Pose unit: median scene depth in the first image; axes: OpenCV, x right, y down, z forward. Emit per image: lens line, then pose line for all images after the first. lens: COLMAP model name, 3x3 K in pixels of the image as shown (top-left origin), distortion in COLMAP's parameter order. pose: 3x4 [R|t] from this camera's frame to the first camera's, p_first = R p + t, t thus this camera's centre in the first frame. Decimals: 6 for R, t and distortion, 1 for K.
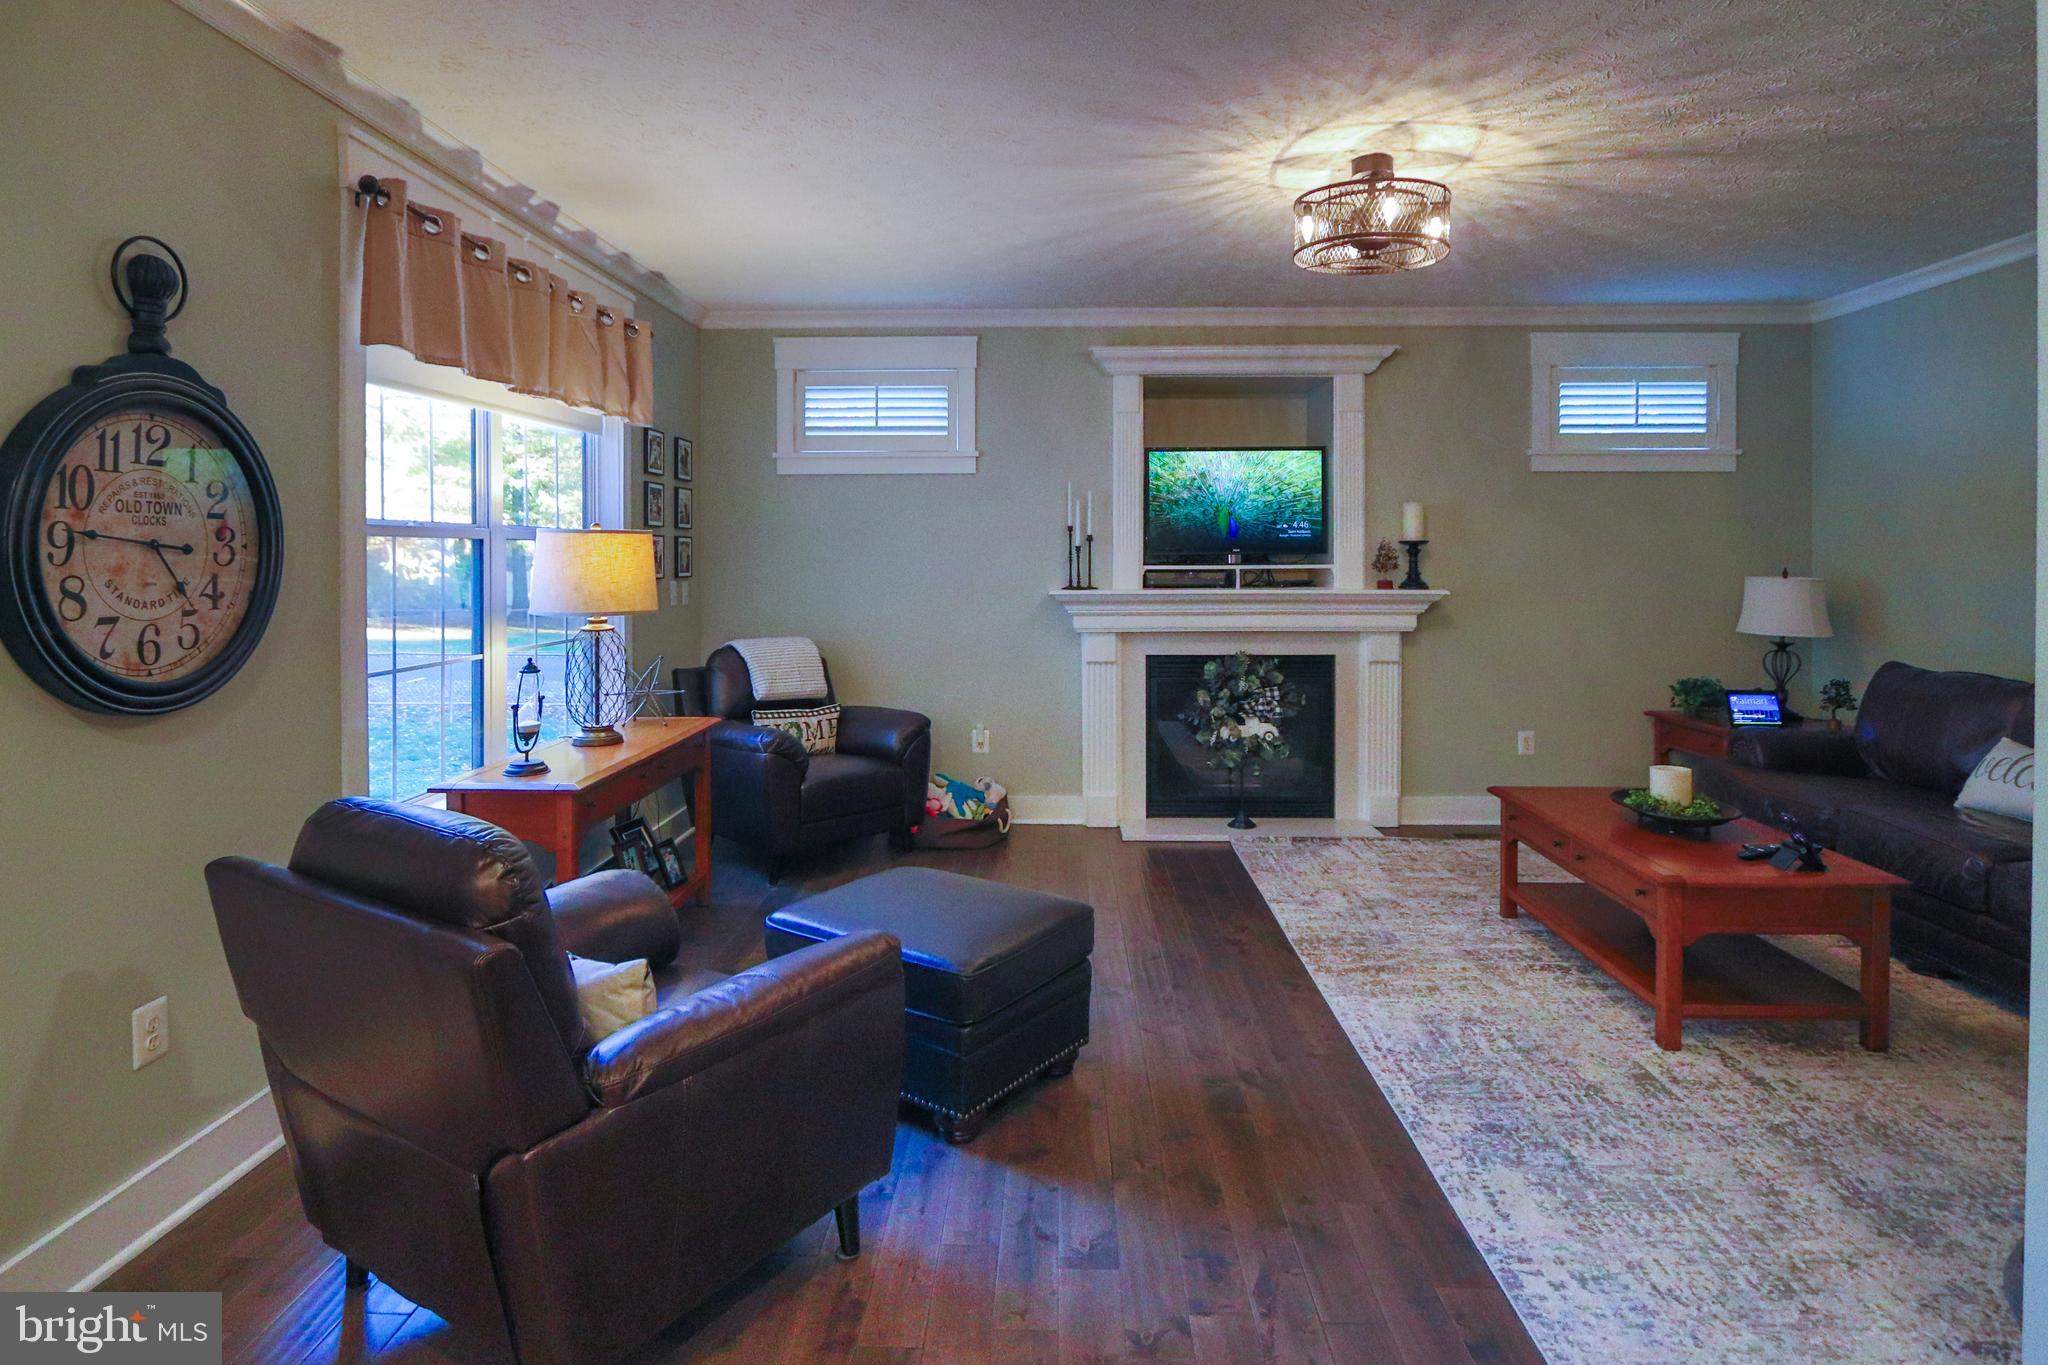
lens RADIAL K [[1096.5, 0, 1031.9], [0, 1096.5, 560.3], [0, 0, 1]] dist [-0.003634, -0.001084]
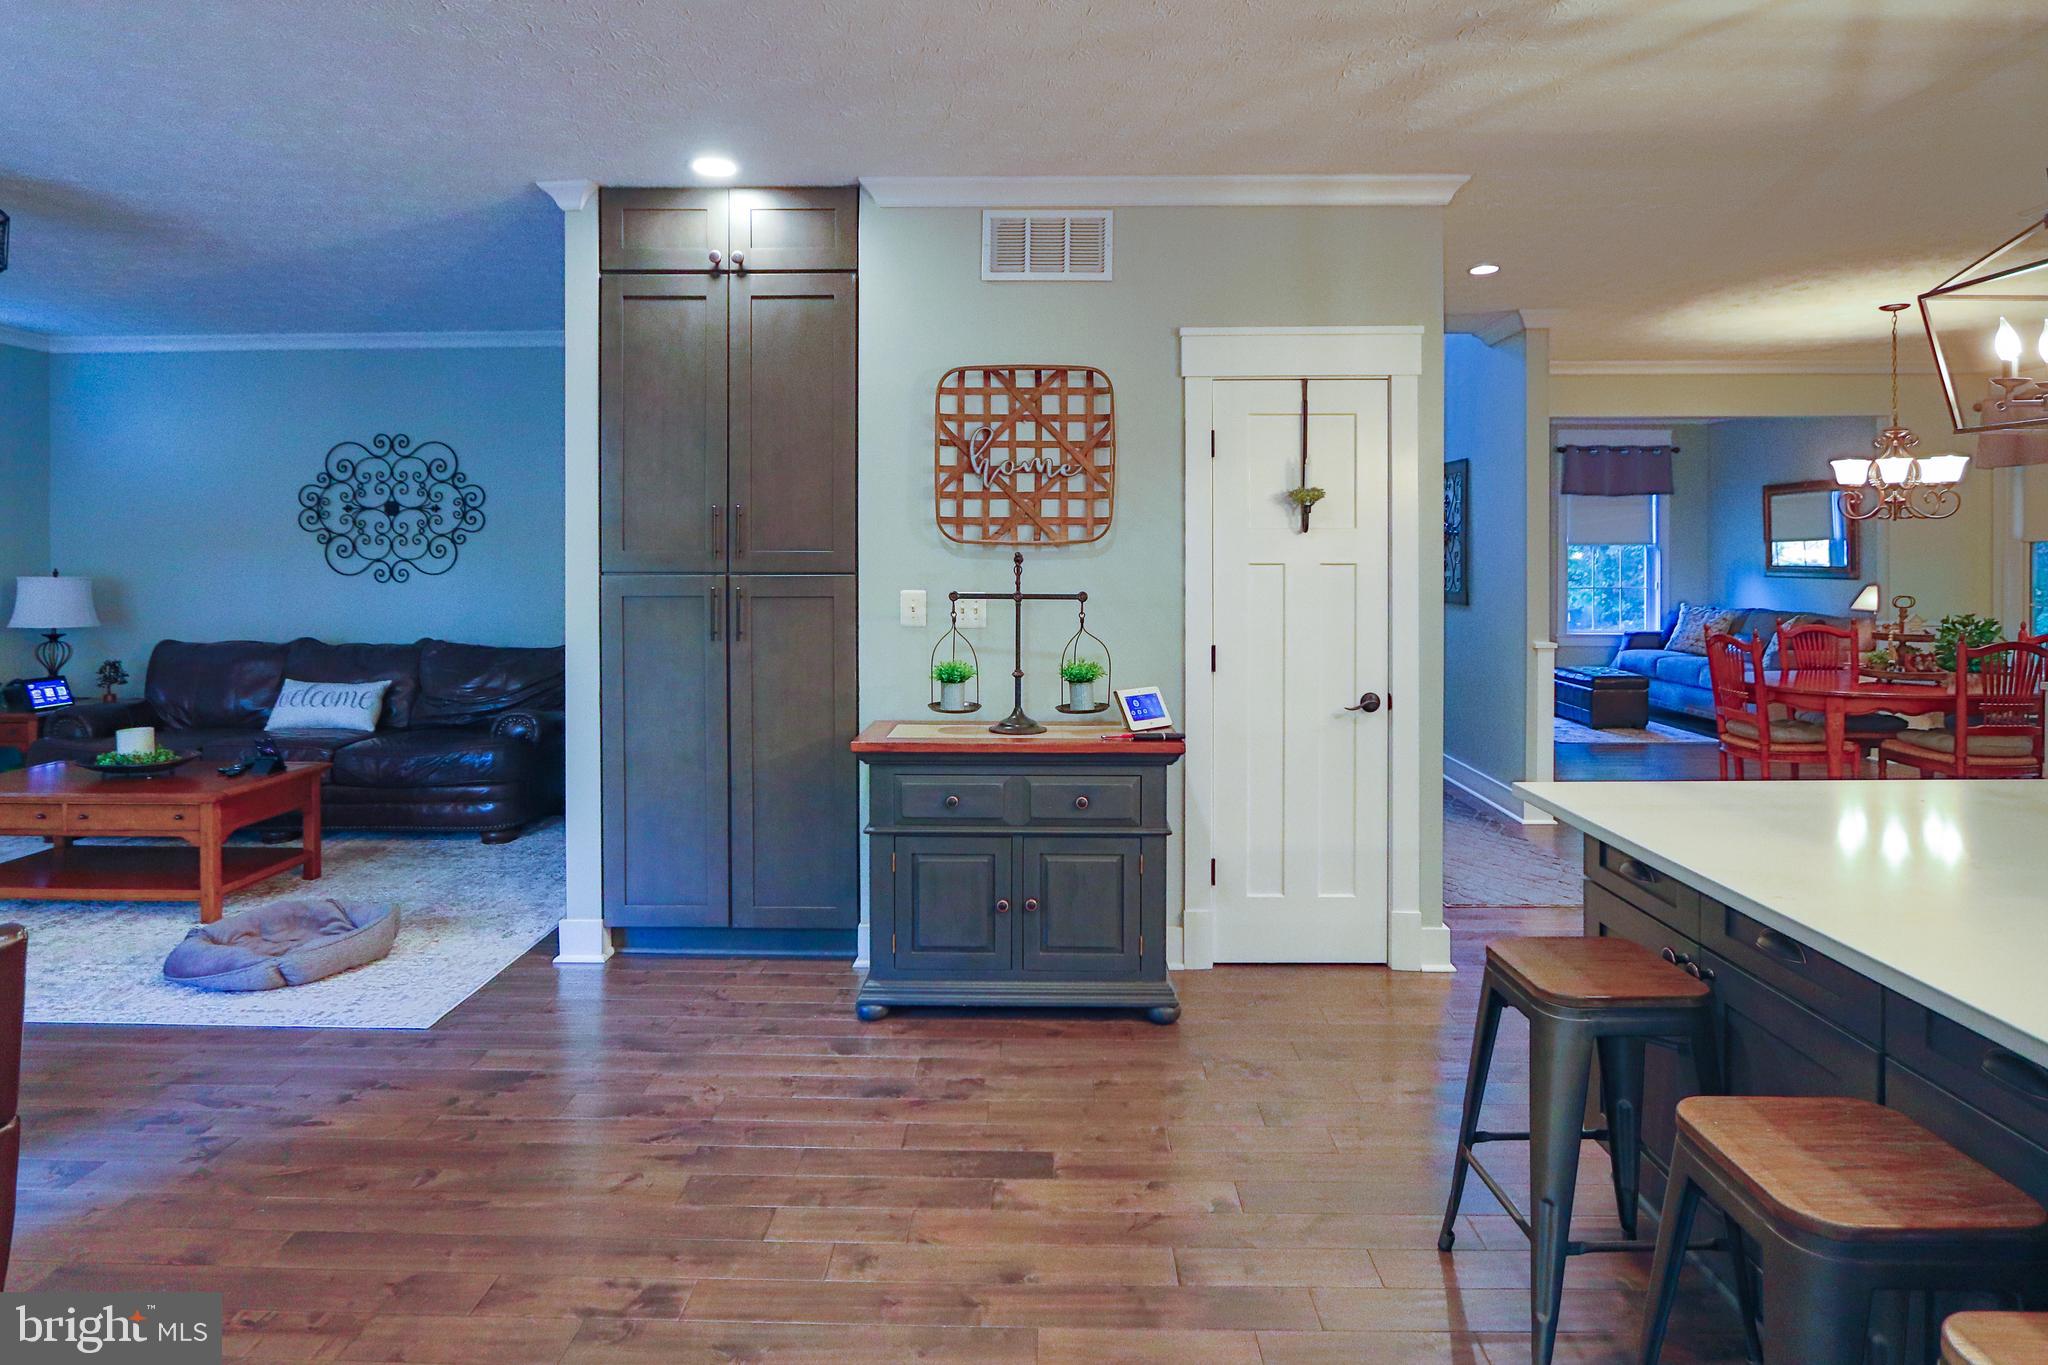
lens RADIAL K [[1096.5, 0, 1031.9], [0, 1096.5, 560.3], [0, 0, 1]] dist [-0.003634, -0.001084]
pose [[-0.020726, -0.000829, 0.999785, -1.009621], [0.001537, 0.999998, 0.000861, -0.003115], [-0.999784, 0.001554, -0.020725, 0.019403]]
